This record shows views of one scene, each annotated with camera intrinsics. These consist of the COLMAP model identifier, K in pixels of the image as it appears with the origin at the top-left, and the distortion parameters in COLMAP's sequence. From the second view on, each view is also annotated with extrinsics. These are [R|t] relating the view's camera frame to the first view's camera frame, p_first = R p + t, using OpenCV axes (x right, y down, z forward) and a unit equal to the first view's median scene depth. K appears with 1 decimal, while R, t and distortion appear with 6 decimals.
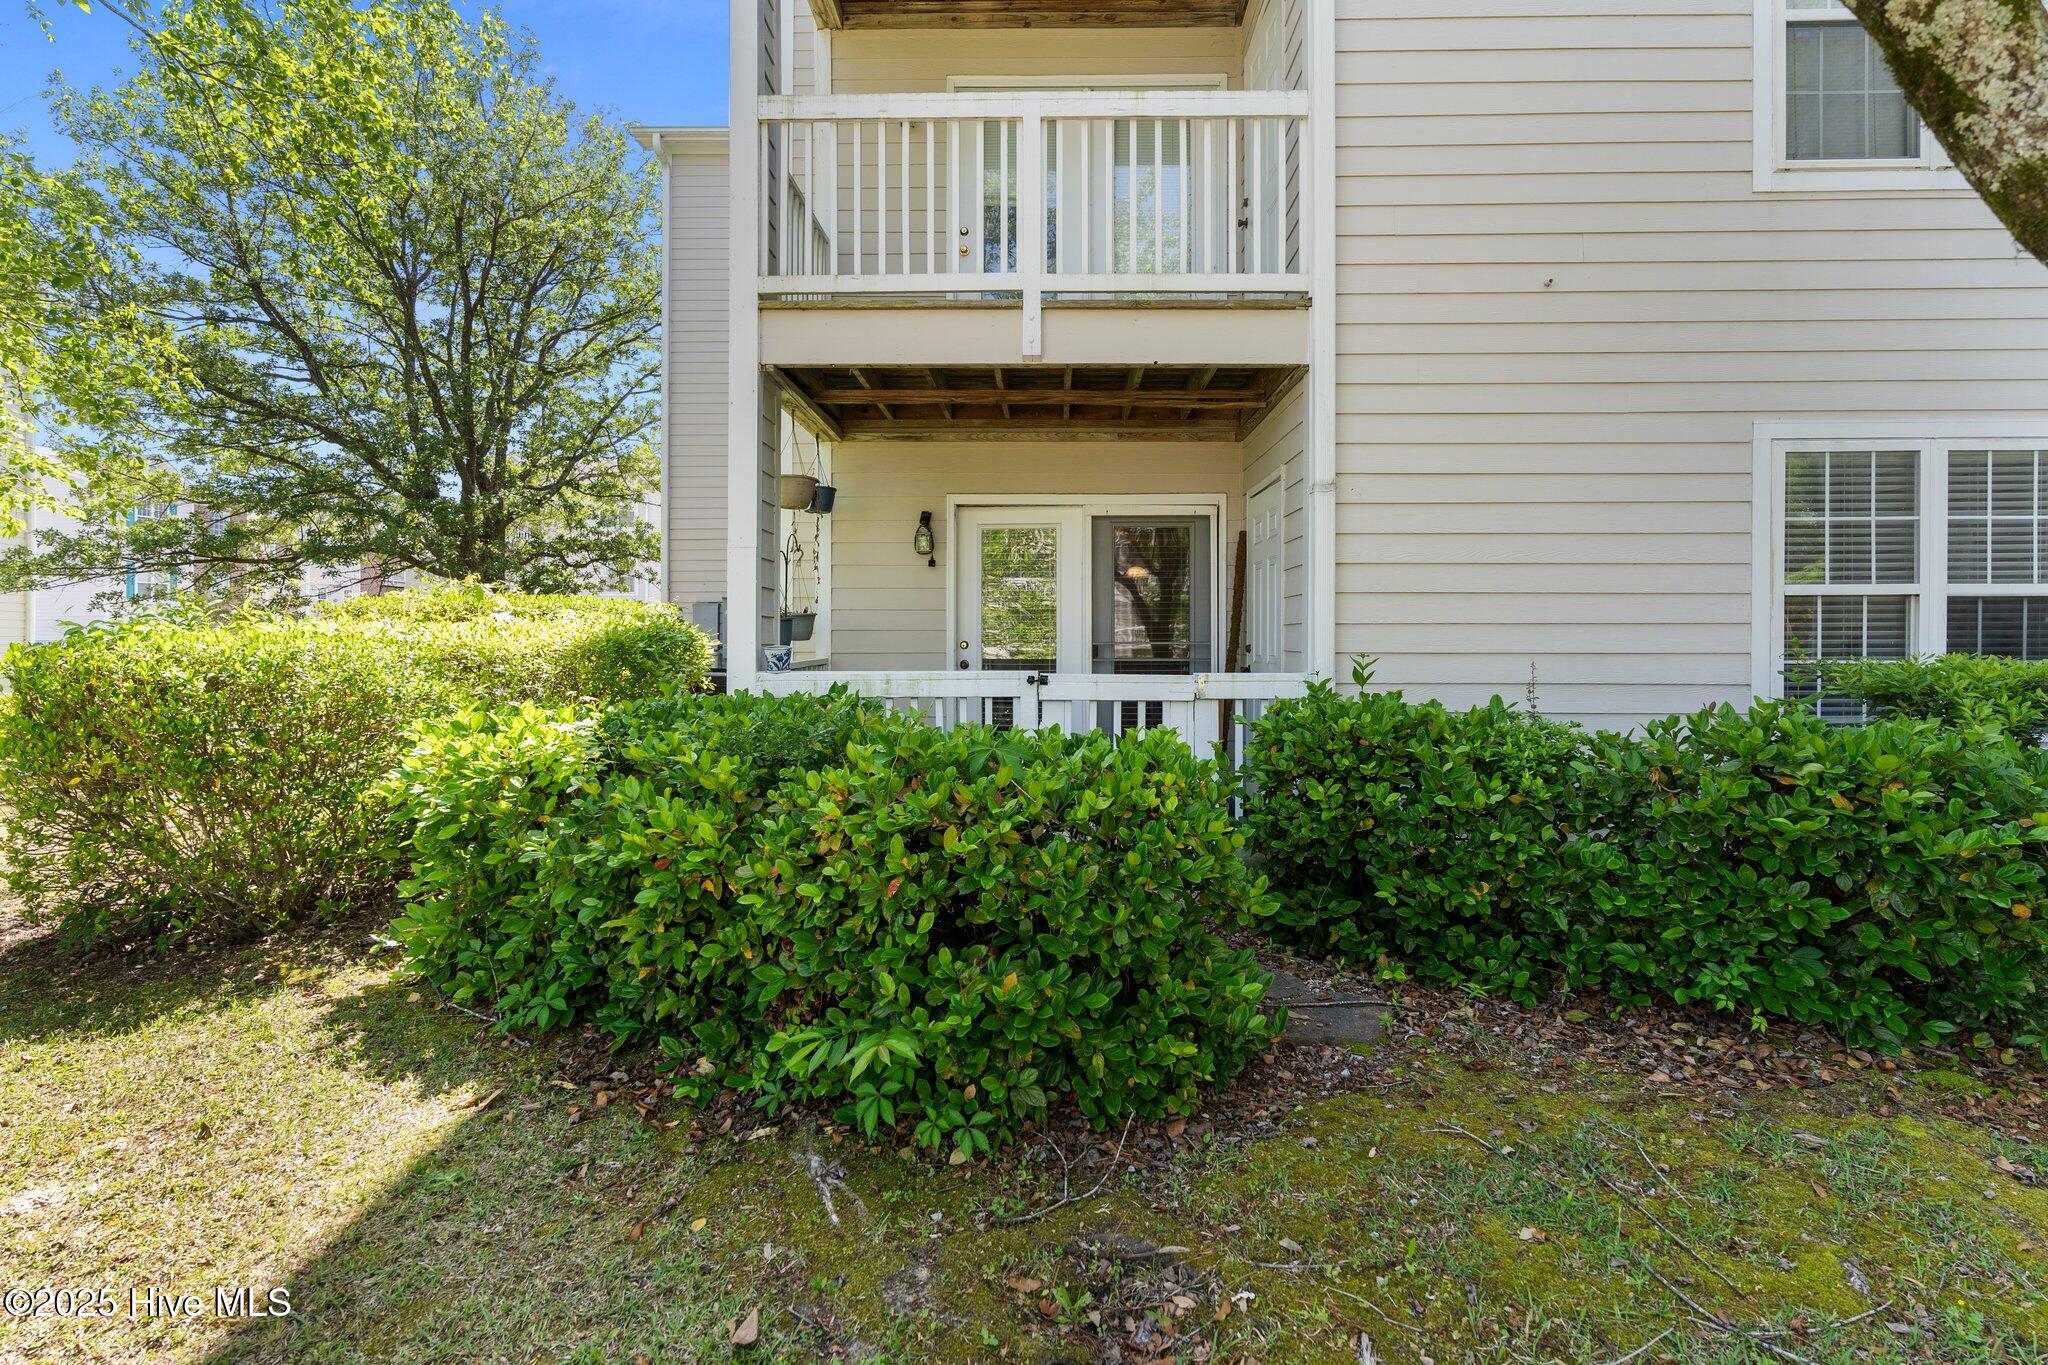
lens RADIAL K [[1000.2, 0, 1021.1], [0, 1000.2, 643.9], [0, 0, 1]] dist [0.002637, -0.001308]
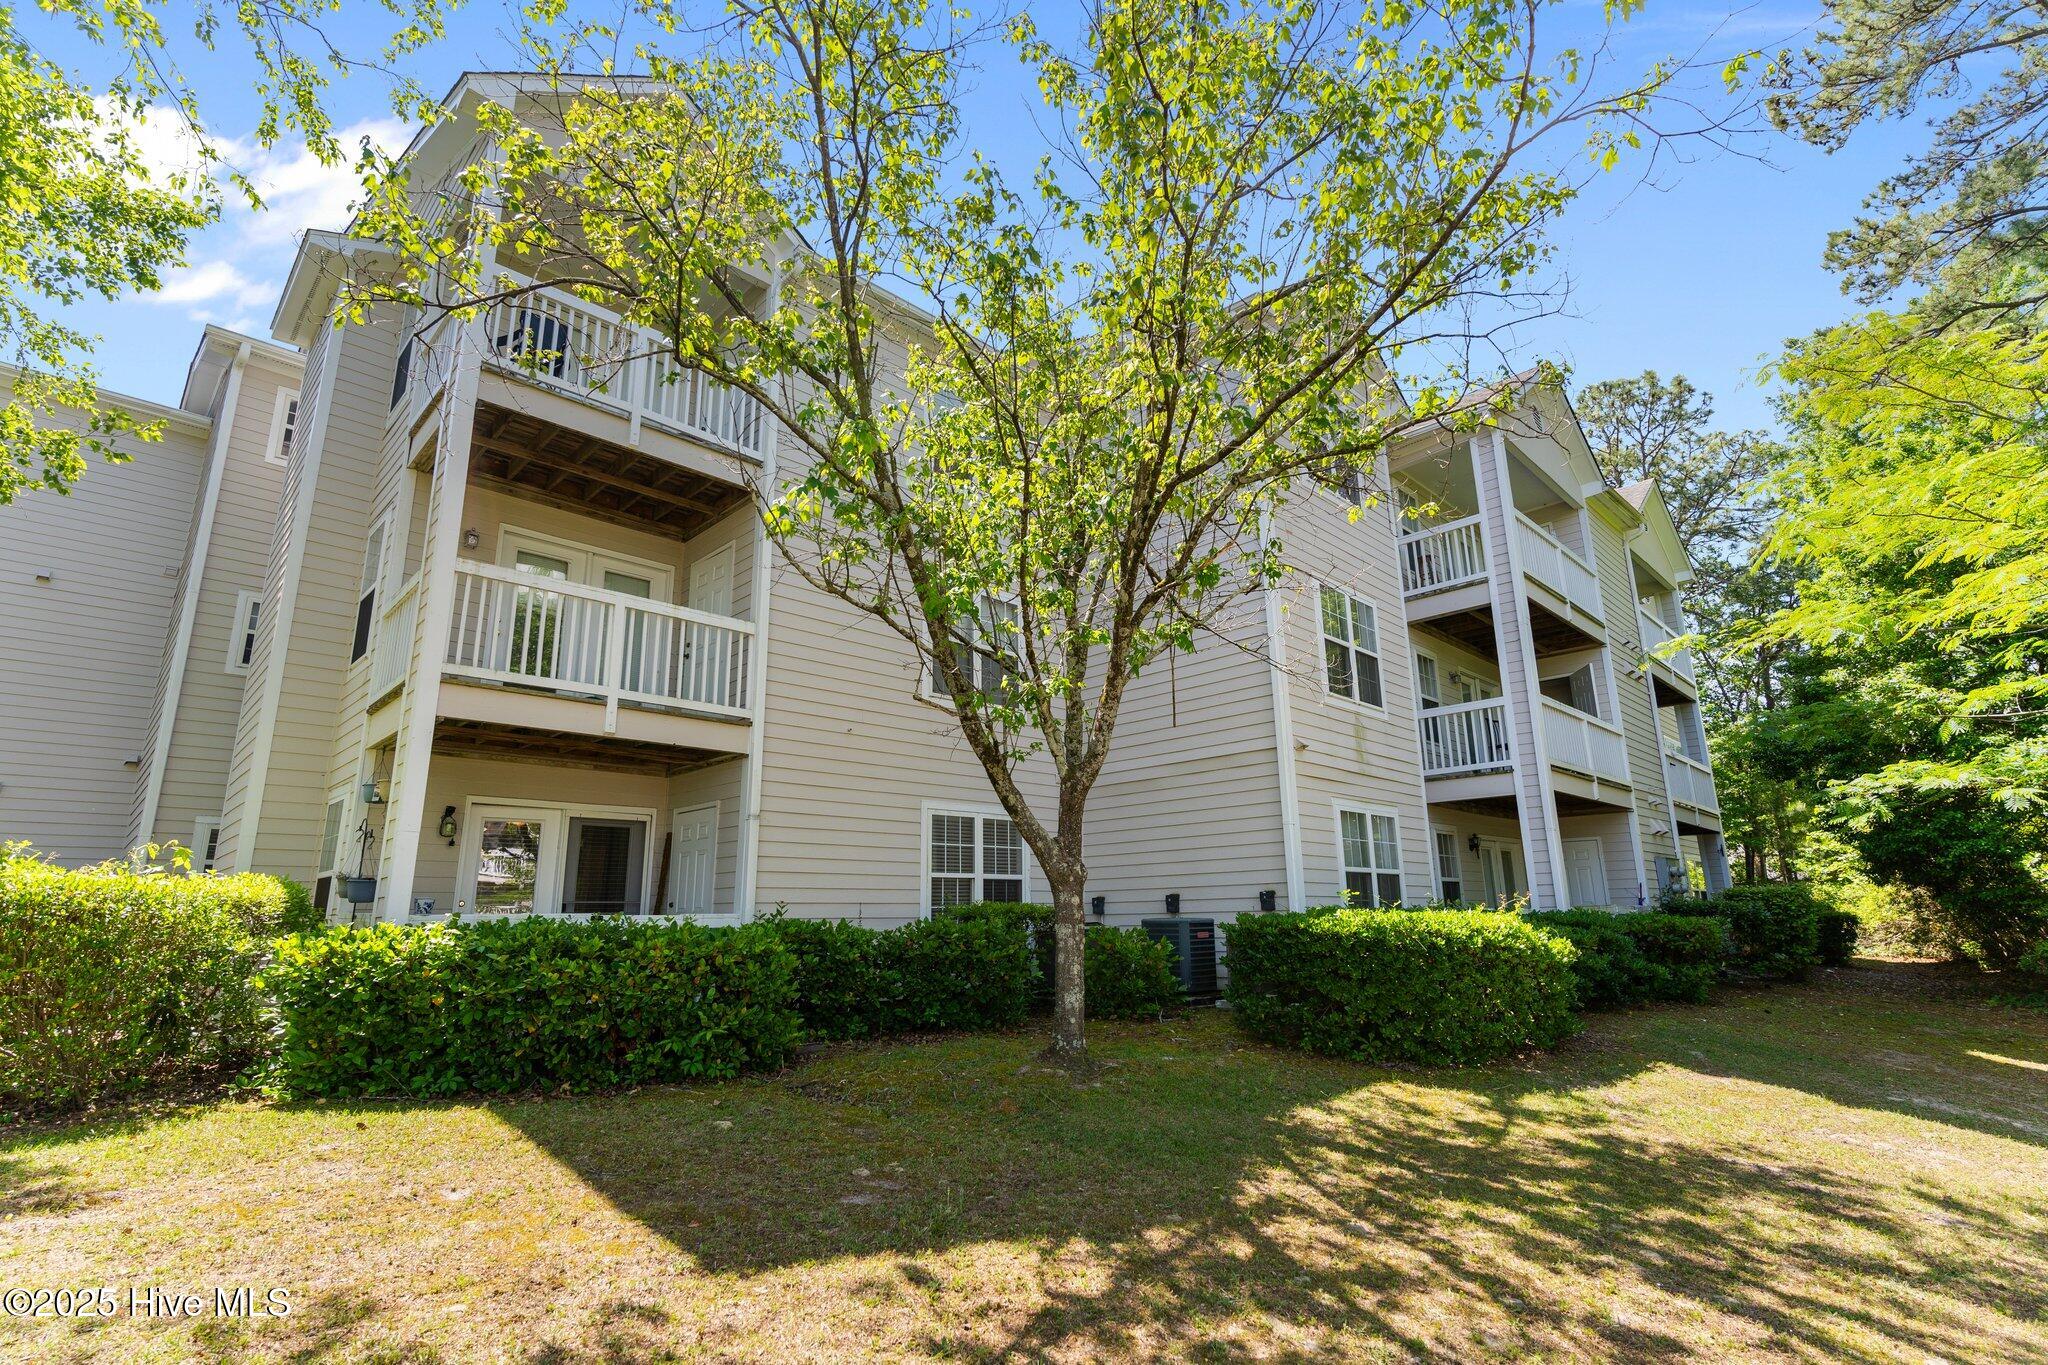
lens RADIAL K [[1000.2, 0, 1022.9], [0, 1000.2, 687.1], [0, 0, 1]] dist [0.002637, -0.001308]
pose [[0.695355, 0.154615, 0.701837, -0.744156], [0.019513, 0.972161, -0.233500, 0.065268], [-0.718401, 0.176060, 0.672980, -0.745879]]
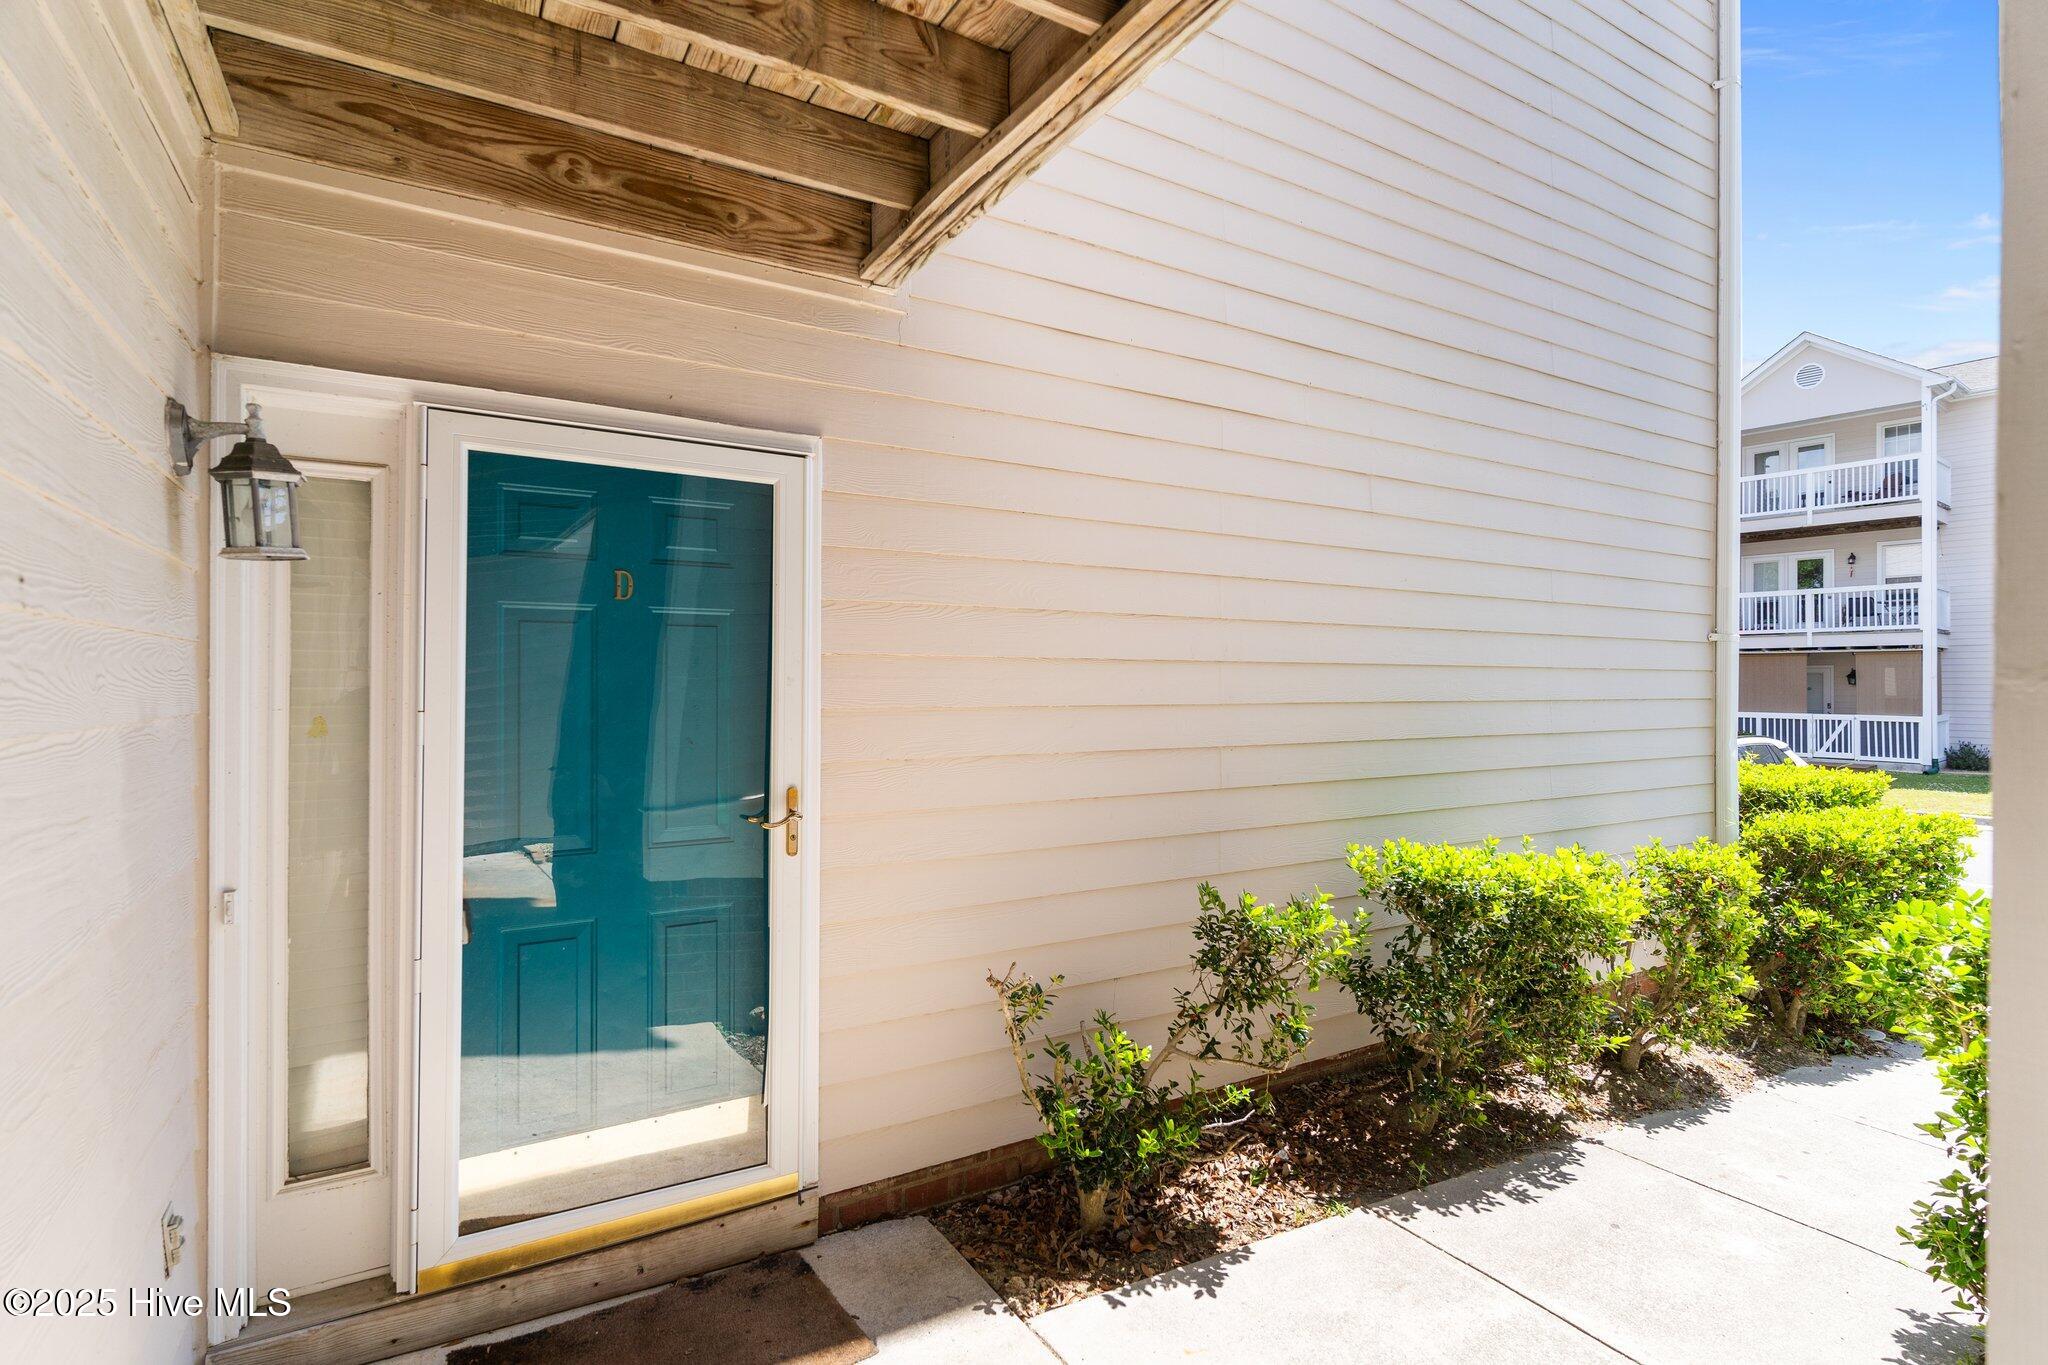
lens RADIAL K [[1000.2, 0, 1024.8], [0, 1000.2, 675.8], [0, 0, 1]] dist [0.002637, -0.001308]
pose [[0.529766, 0.004671, -0.848131, 1.984608], [-0.009568, 0.999954, -0.000469, 0.438031], [0.848090, 0.008364, 0.529786, -4.424068]]
